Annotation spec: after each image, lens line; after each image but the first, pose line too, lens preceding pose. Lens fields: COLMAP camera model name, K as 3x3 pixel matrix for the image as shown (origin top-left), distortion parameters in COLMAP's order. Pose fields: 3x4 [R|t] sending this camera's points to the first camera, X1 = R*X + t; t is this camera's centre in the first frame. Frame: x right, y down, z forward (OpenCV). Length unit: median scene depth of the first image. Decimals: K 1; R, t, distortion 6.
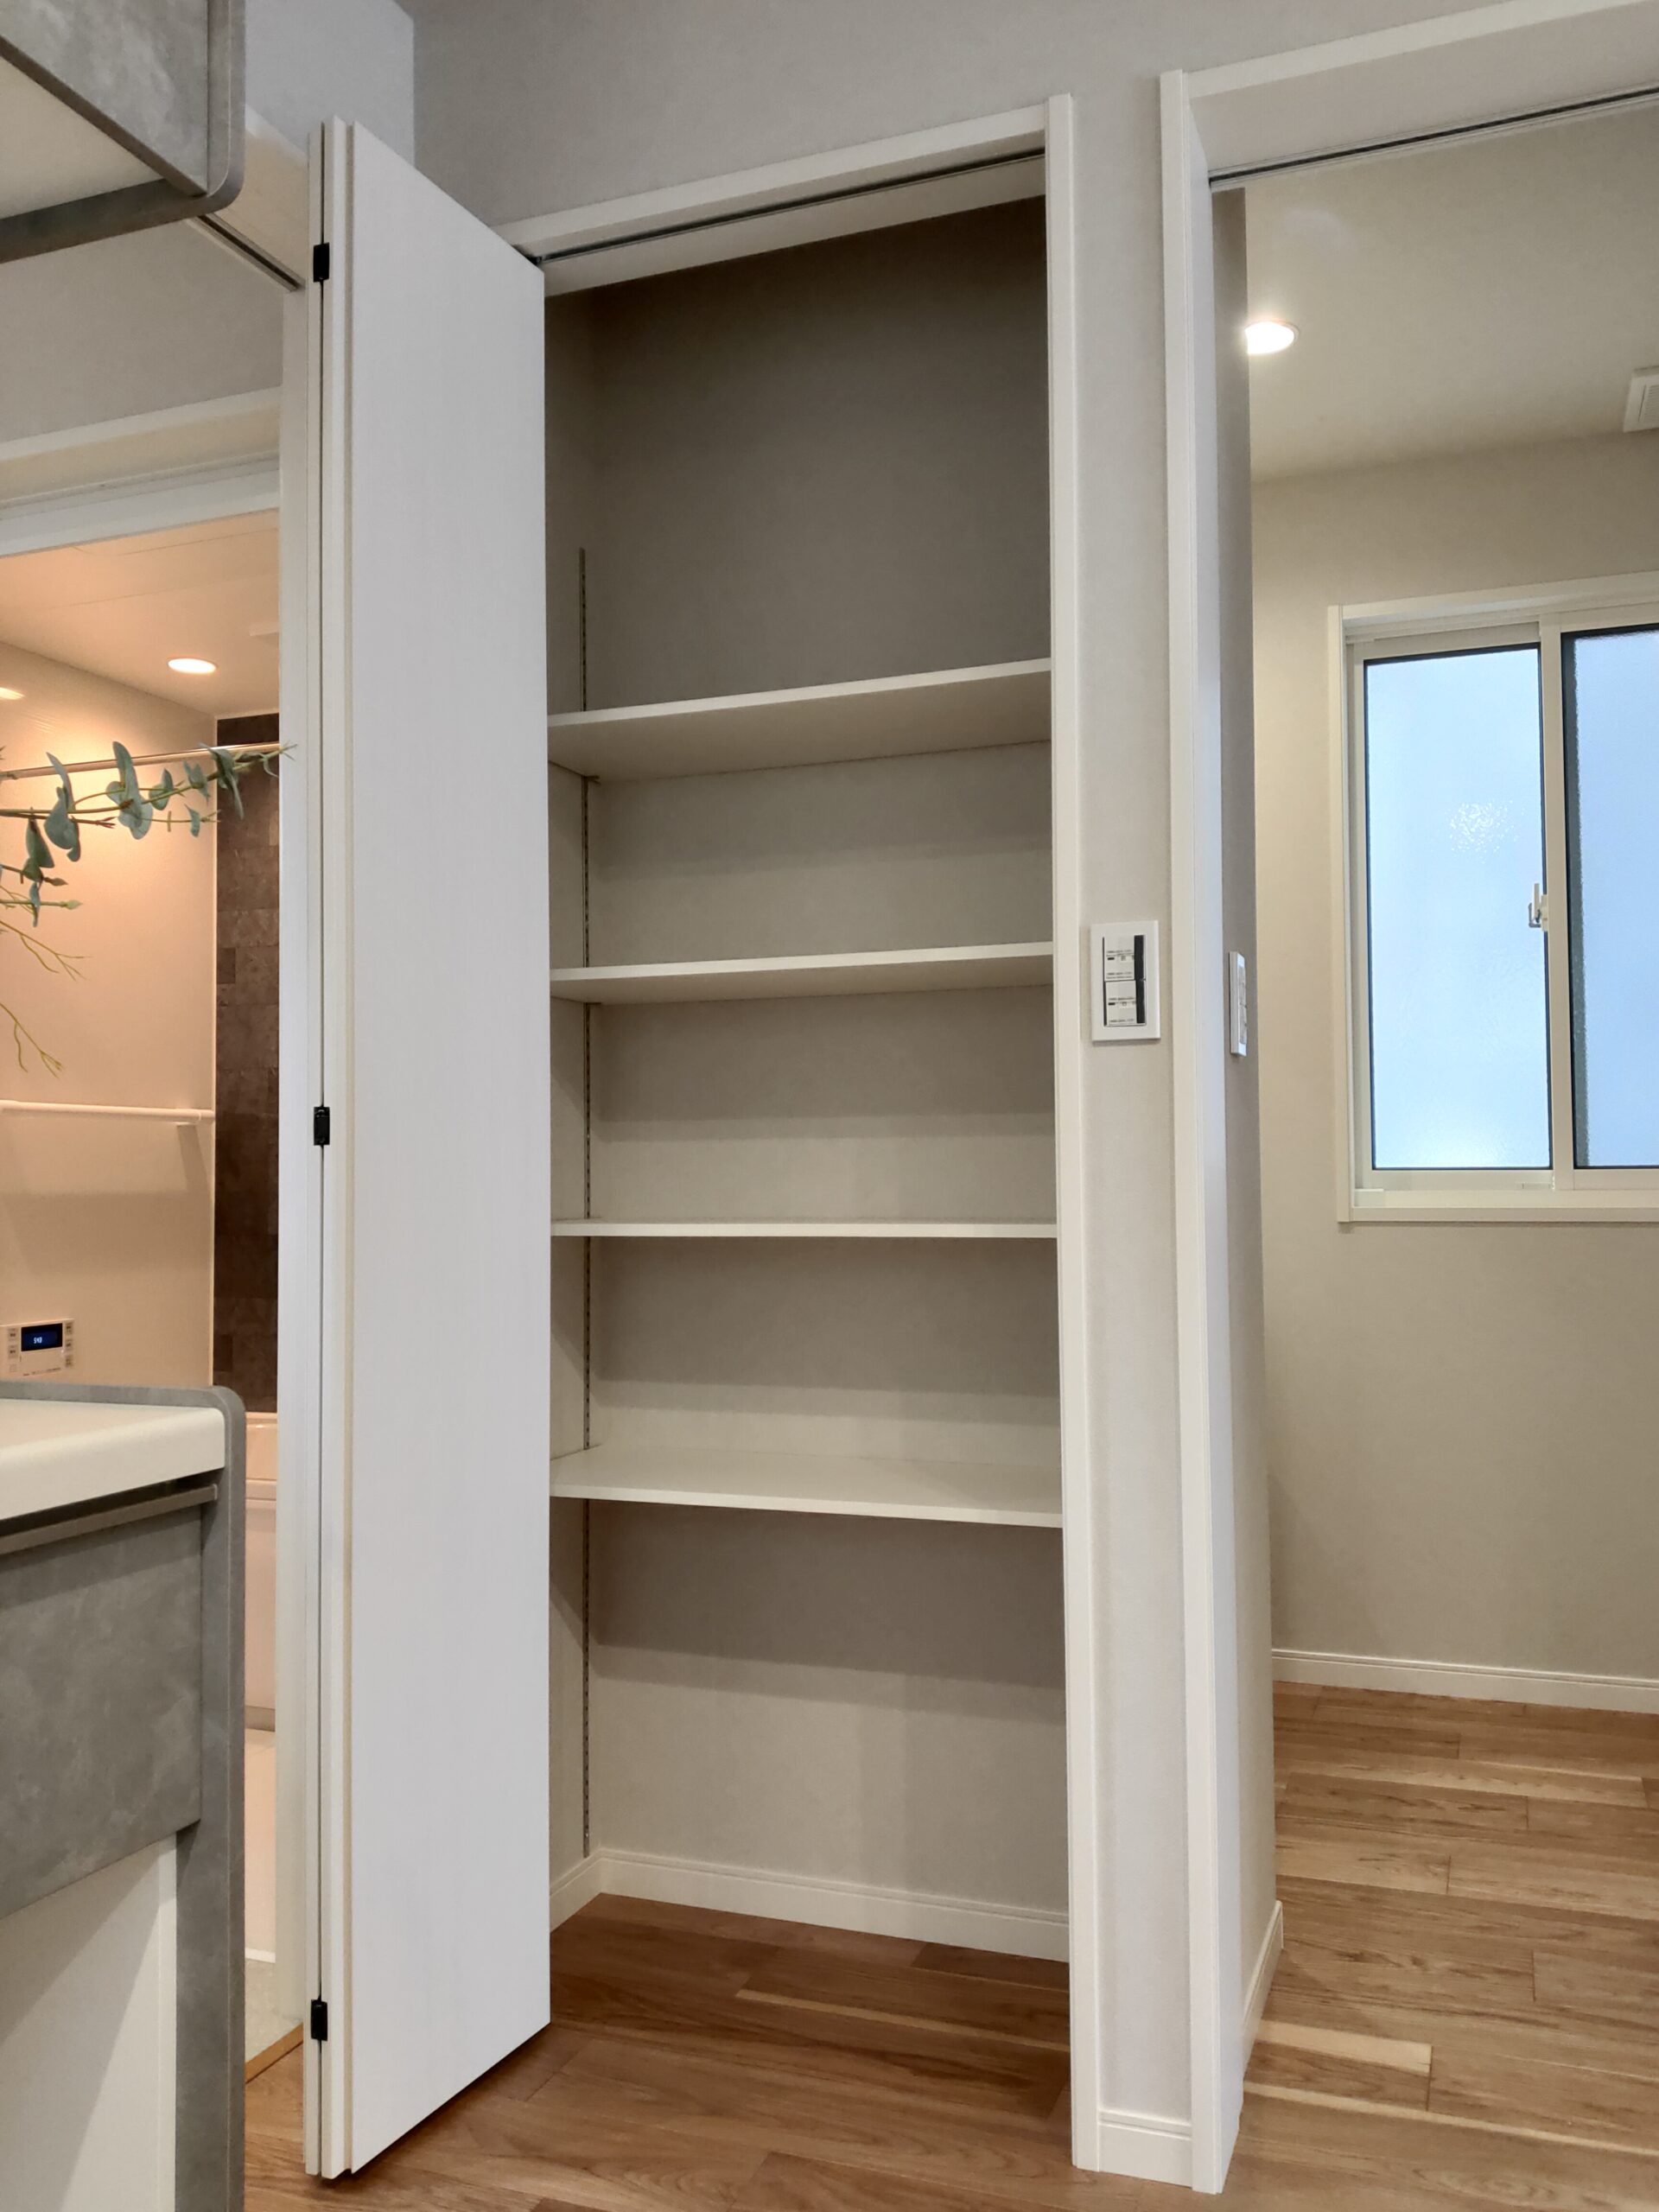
lens RADIAL K [[1790.8, 0, 829.5], [0, 1790.8, 1106.0], [0, 0, 1]] dist [0.020434, -0.000999]
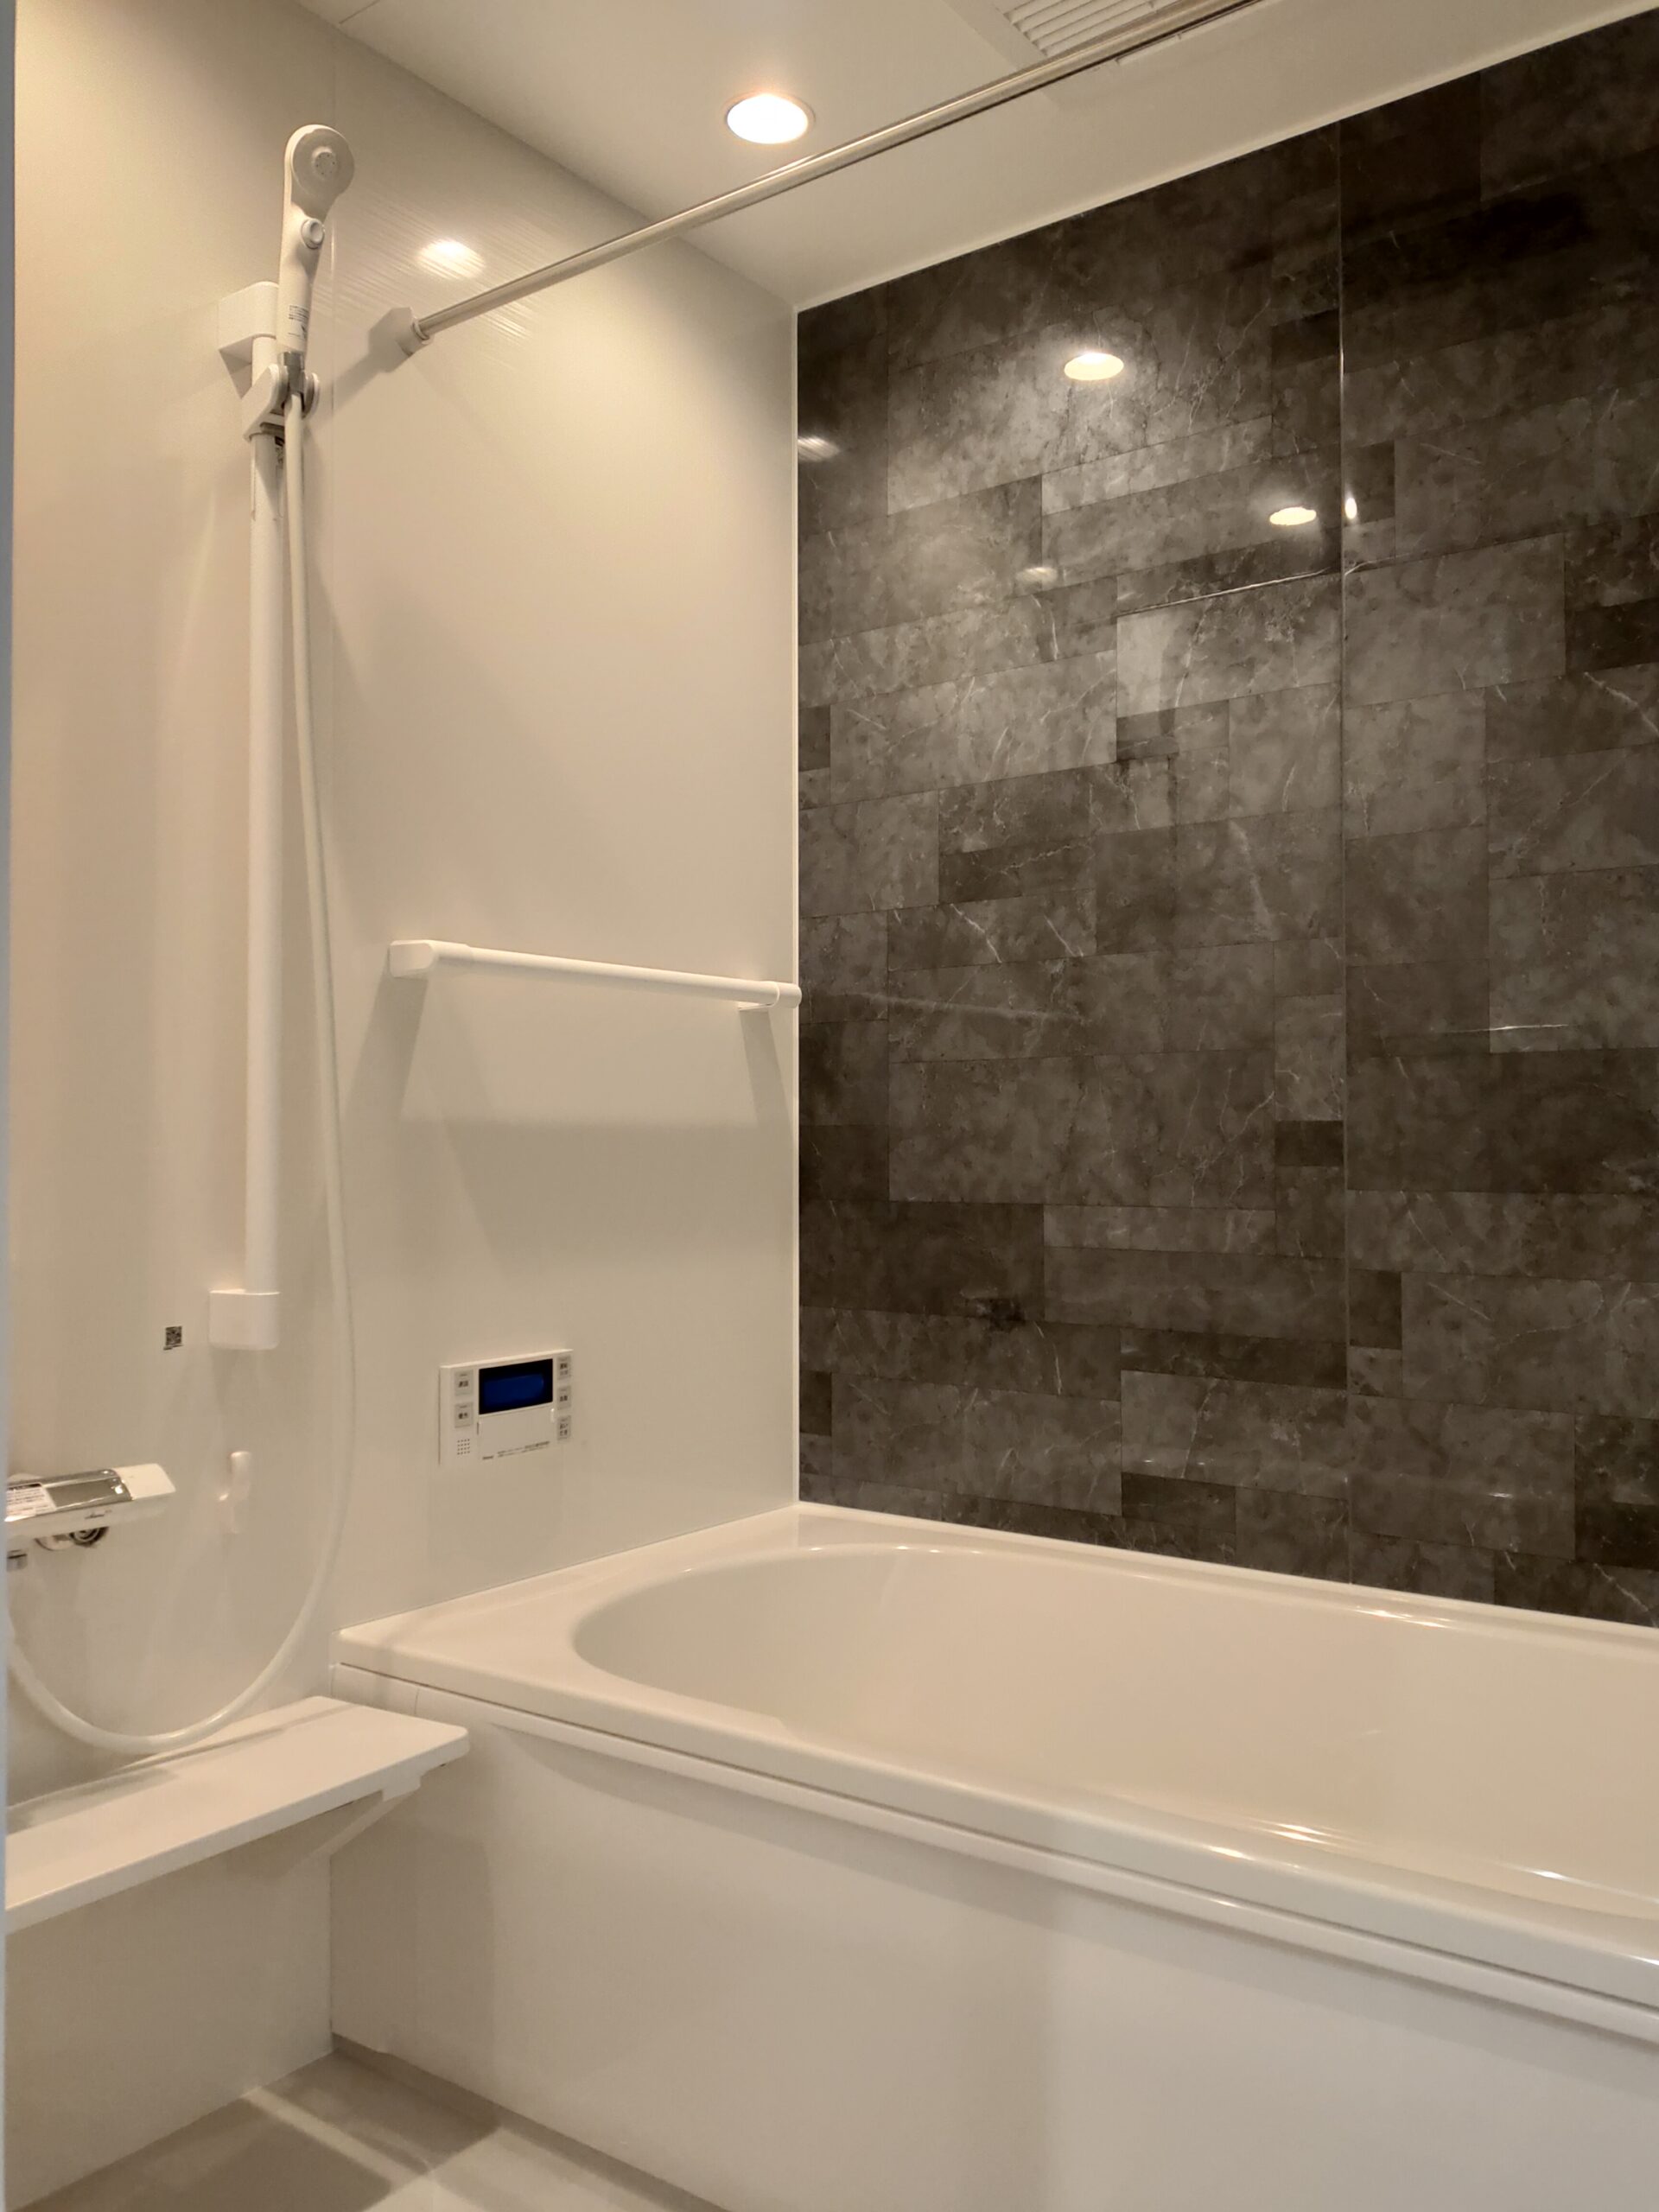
lens RADIAL K [[1790.8, 0, 829.5], [0, 1790.8, 1106.0], [0, 0, 1]] dist [0.020434, -0.000999]
pose [[0.962340, -0.002458, -0.271839, -0.174975], [0.007271, 0.999834, 0.016701, 0.031527], [0.271753, -0.018048, 0.962198, 0.443486]]
